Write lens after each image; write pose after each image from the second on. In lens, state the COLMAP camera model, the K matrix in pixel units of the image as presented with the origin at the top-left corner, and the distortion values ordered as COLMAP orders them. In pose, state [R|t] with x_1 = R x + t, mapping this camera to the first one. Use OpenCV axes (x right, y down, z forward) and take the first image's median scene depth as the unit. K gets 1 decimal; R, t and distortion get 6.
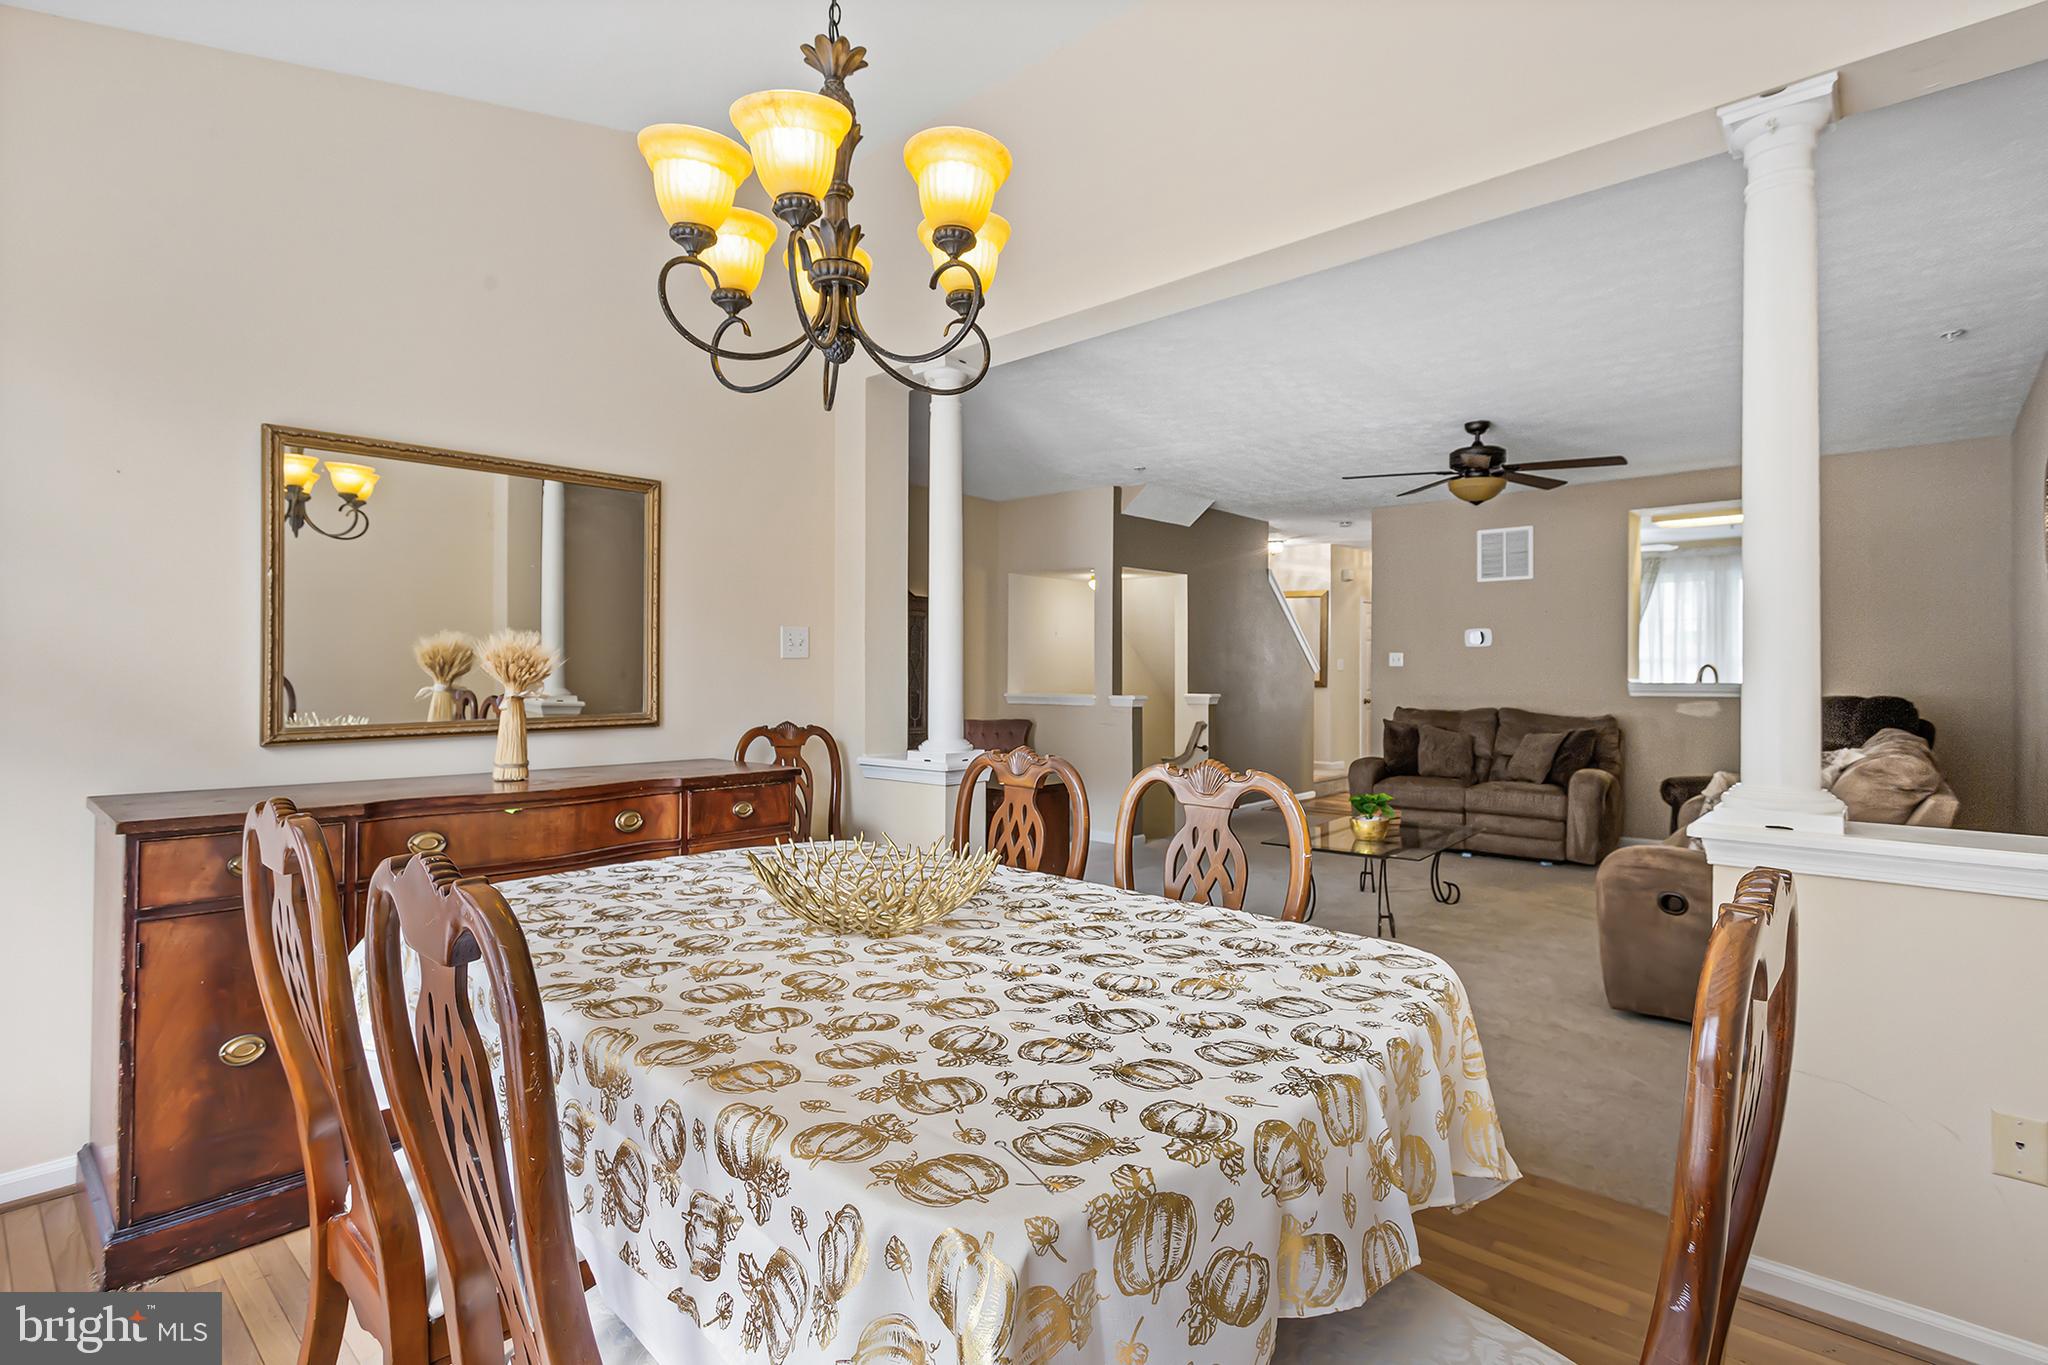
lens RADIAL K [[973.5, 0, 1038.6], [0, 973.5, 674.8], [0, 0, 1]] dist [0.002281, 0.000623]
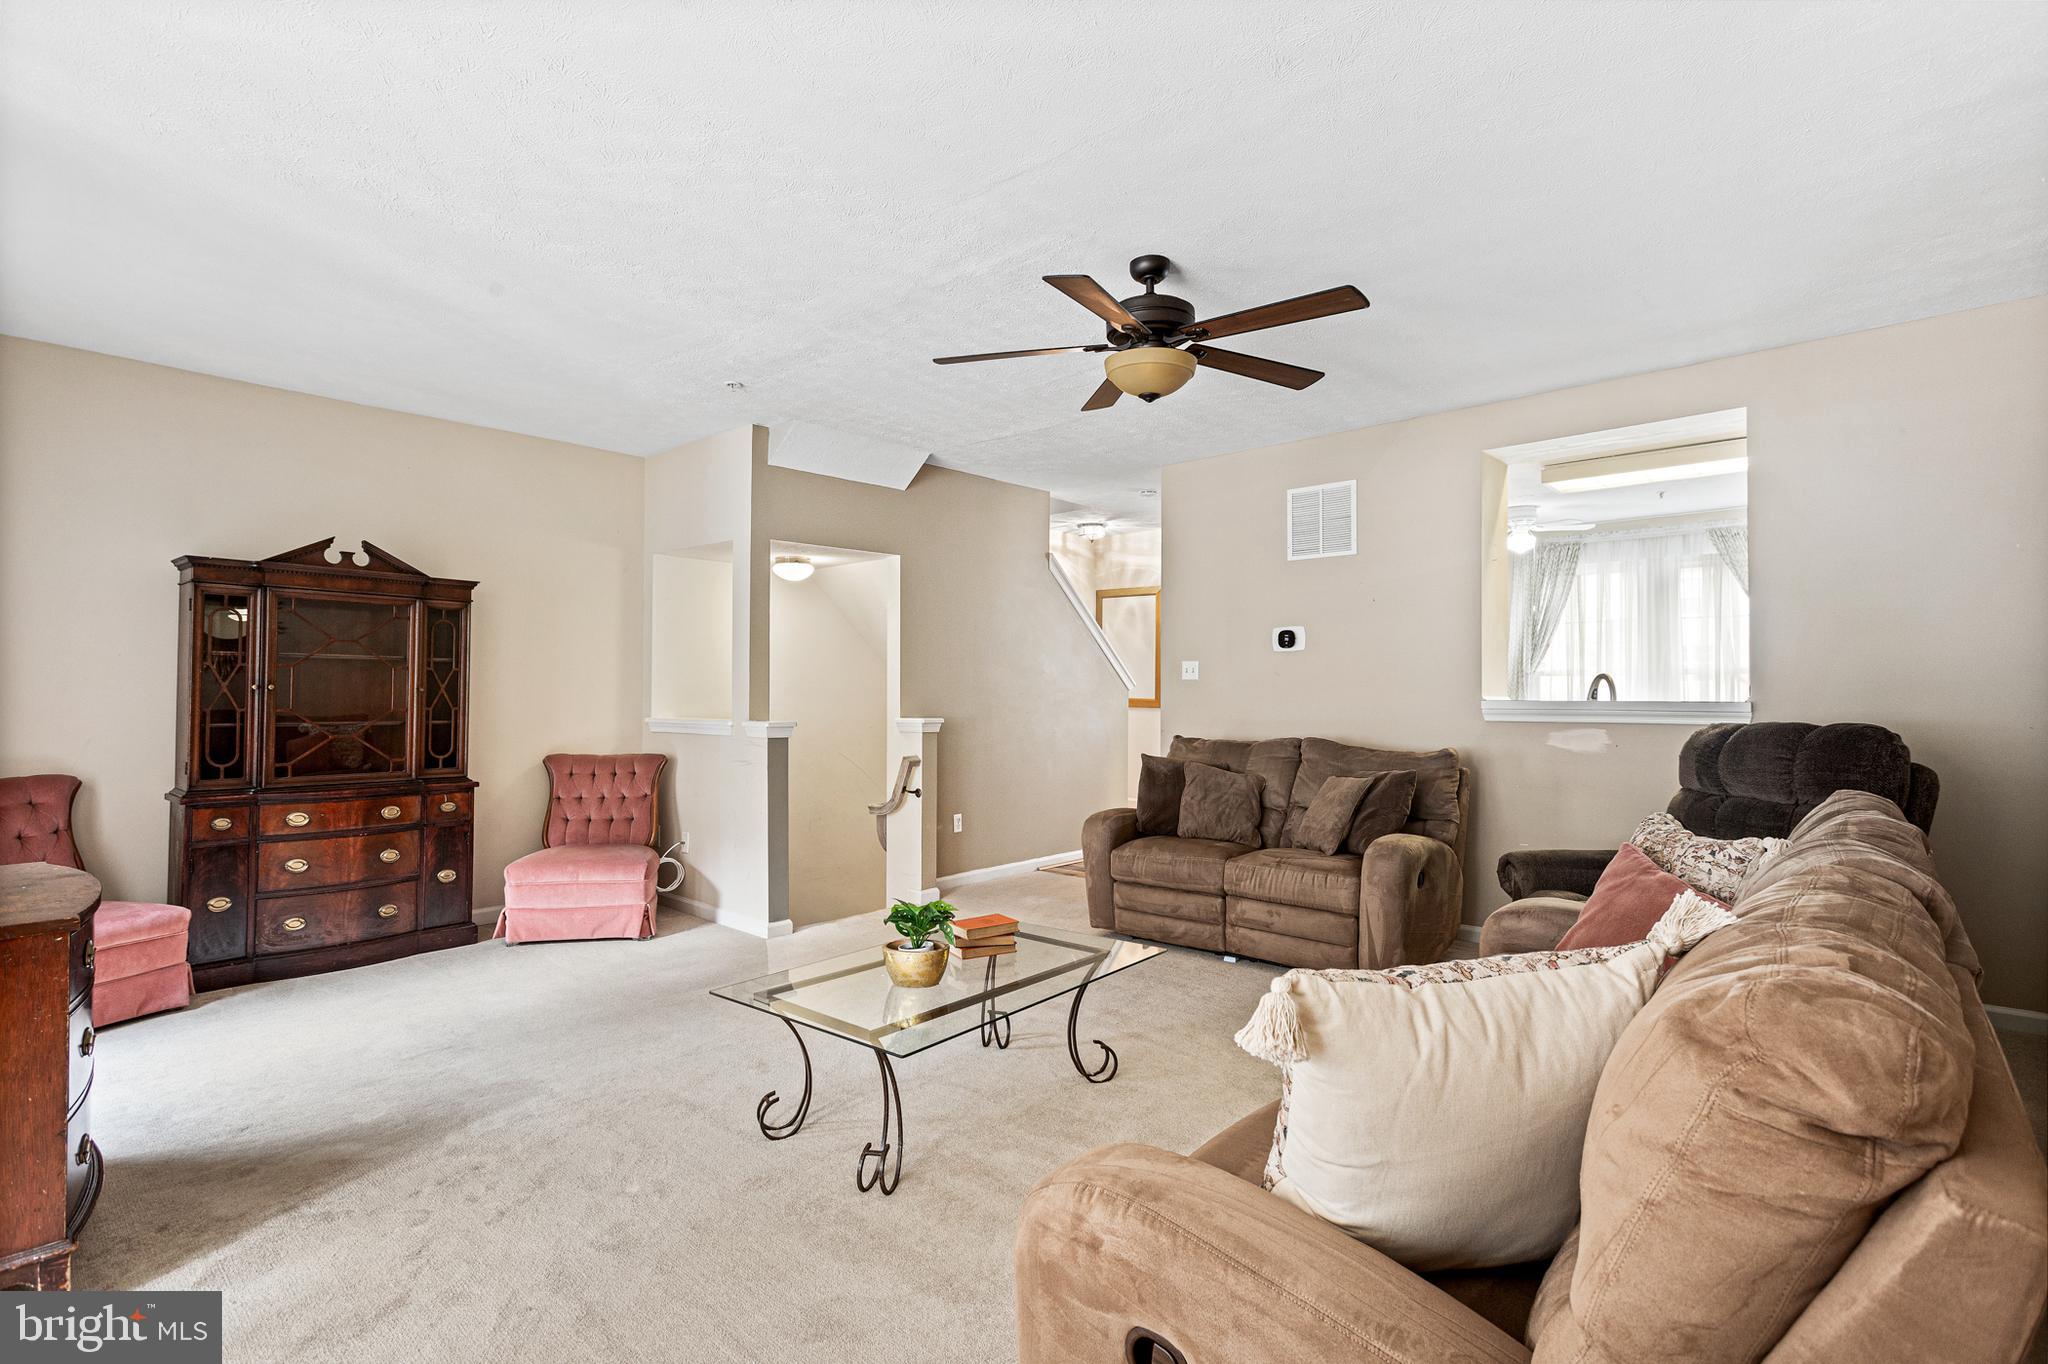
lens RADIAL K [[973.5, 0, 1009.6], [0, 973.5, 686.7], [0, 0, 1]] dist [0.002281, 0.000623]
pose [[0.999892, -0.002497, -0.014461, 0.280050], [0.002376, 0.999962, -0.008358, 0.002788], [0.014482, 0.008323, 0.999860, 0.307301]]
